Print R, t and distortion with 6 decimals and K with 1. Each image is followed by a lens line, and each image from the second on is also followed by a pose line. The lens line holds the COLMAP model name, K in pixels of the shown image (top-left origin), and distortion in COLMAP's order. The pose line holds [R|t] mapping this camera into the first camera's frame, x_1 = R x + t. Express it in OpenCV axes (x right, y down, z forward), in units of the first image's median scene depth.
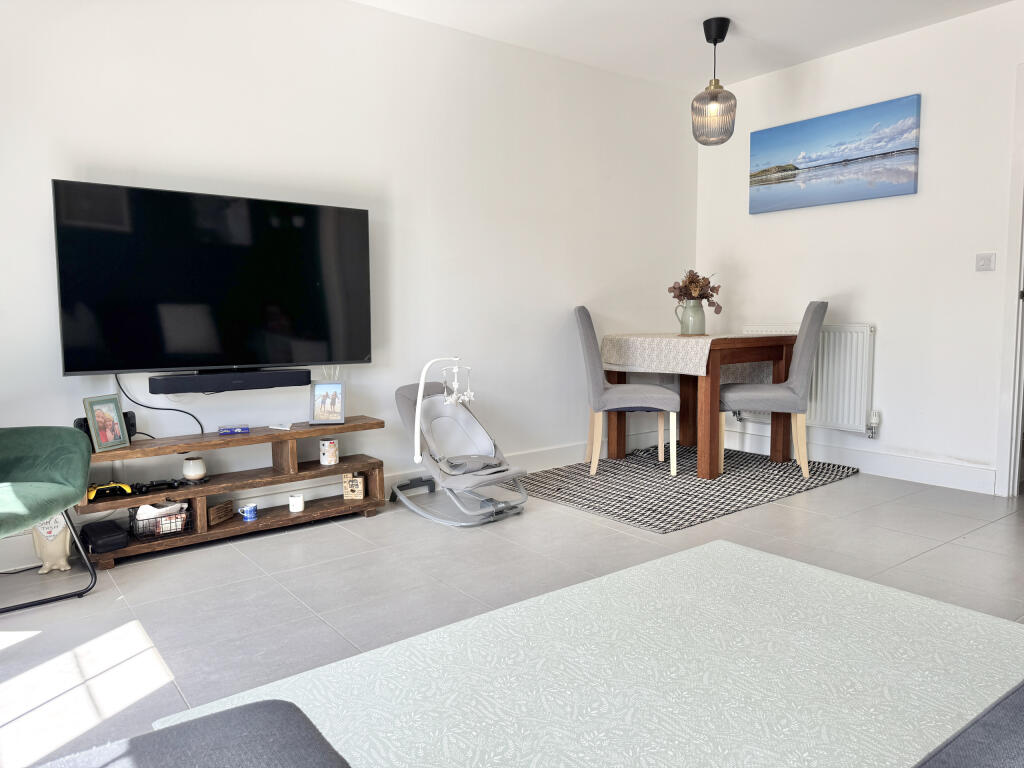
lens RADIAL K [[727.8, 0, 512.8], [0, 727.8, 384.5], [0, 0, 1]] dist [0.080136, -0.095079]
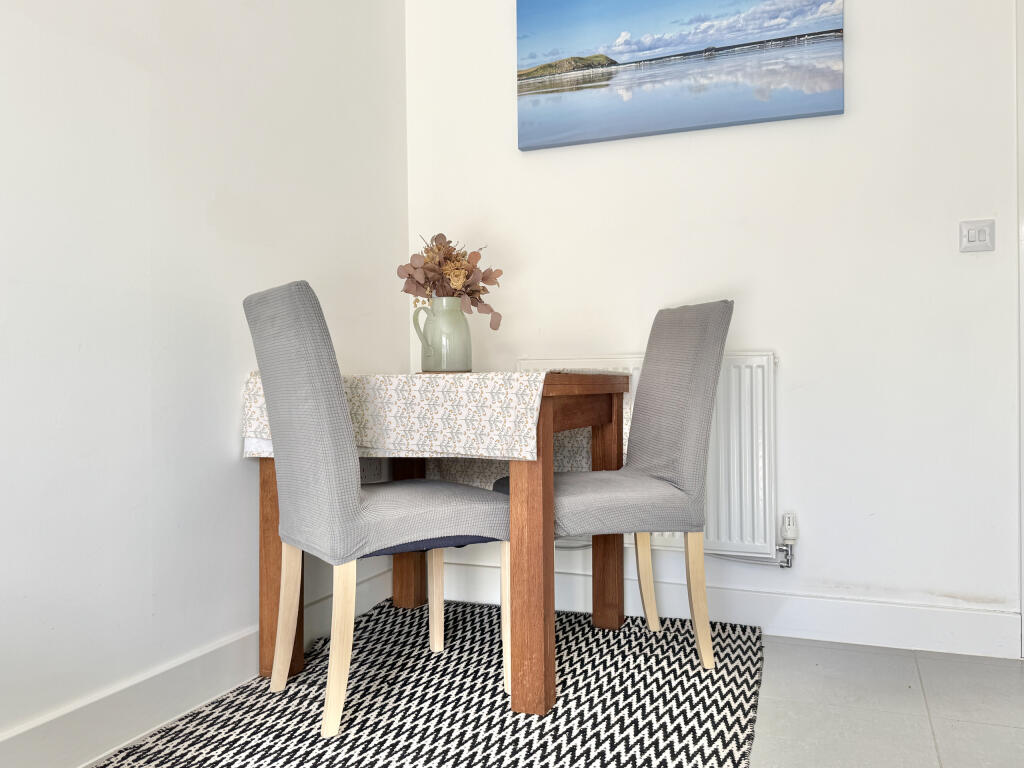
lens RADIAL K [[896.7, 0, 512.4], [0, 896.7, 390.5], [0, 0, 1]] dist [0.013766, -0.003610]
pose [[0.861946, 0.001457, 0.506998, -0.004897], [0.046962, 0.995467, -0.082701, -0.008605], [-0.504820, 0.095094, 0.857971, 0.522072]]
